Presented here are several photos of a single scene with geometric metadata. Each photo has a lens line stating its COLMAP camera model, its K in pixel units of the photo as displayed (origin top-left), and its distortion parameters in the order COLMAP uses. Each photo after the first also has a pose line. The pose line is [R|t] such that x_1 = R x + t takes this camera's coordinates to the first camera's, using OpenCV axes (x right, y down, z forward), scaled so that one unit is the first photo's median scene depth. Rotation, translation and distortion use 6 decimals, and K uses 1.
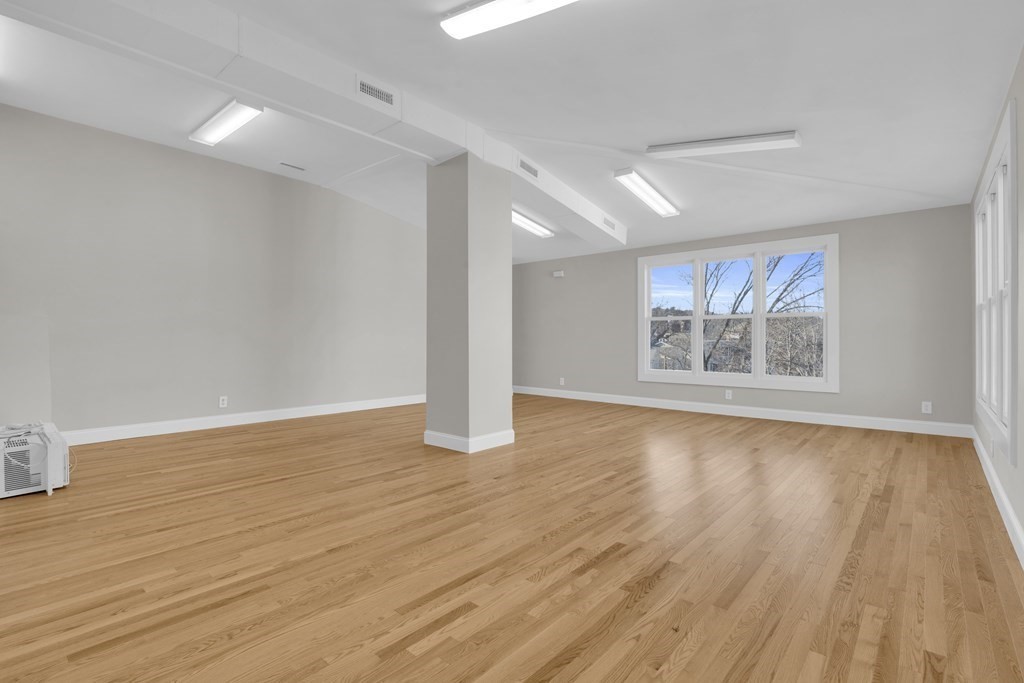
lens RADIAL K [[486.3, 0, 506.6], [0, 486.3, 340.9], [0, 0, 1]] dist [-0.001327, -0.000125]
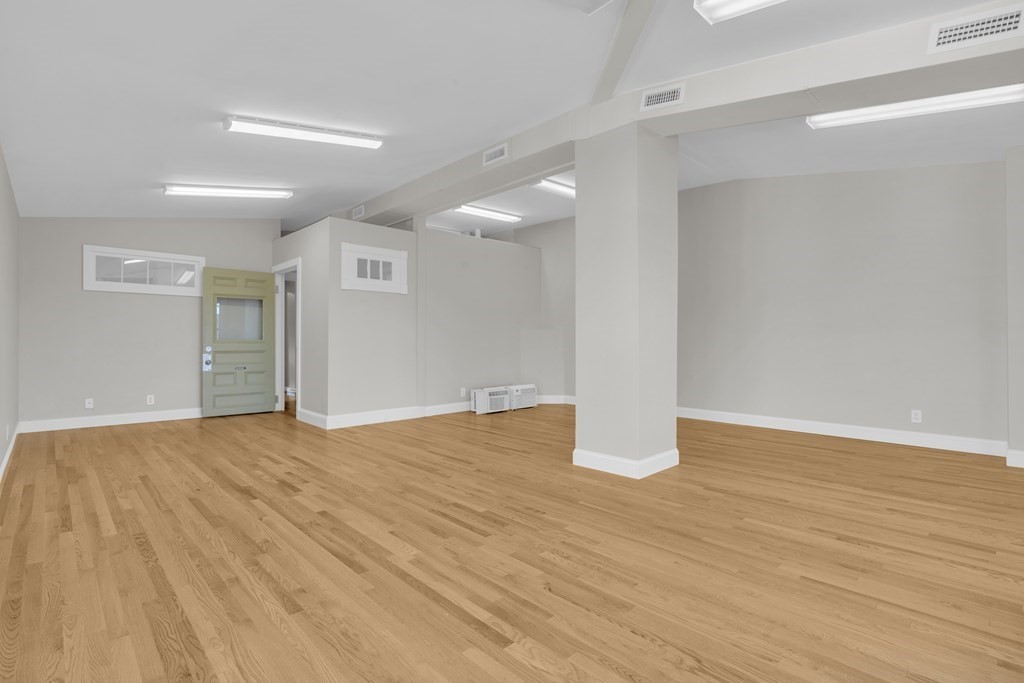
lens RADIAL K [[486.3, 0, 506.6], [0, 486.3, 340.9], [0, 0, 1]] dist [-0.001327, -0.000125]
pose [[-0.100621, -0.004967, -0.994912, 1.431281], [-0.003578, 0.999983, -0.004630, -0.000390], [0.994918, 0.003094, -0.100637, 1.598294]]
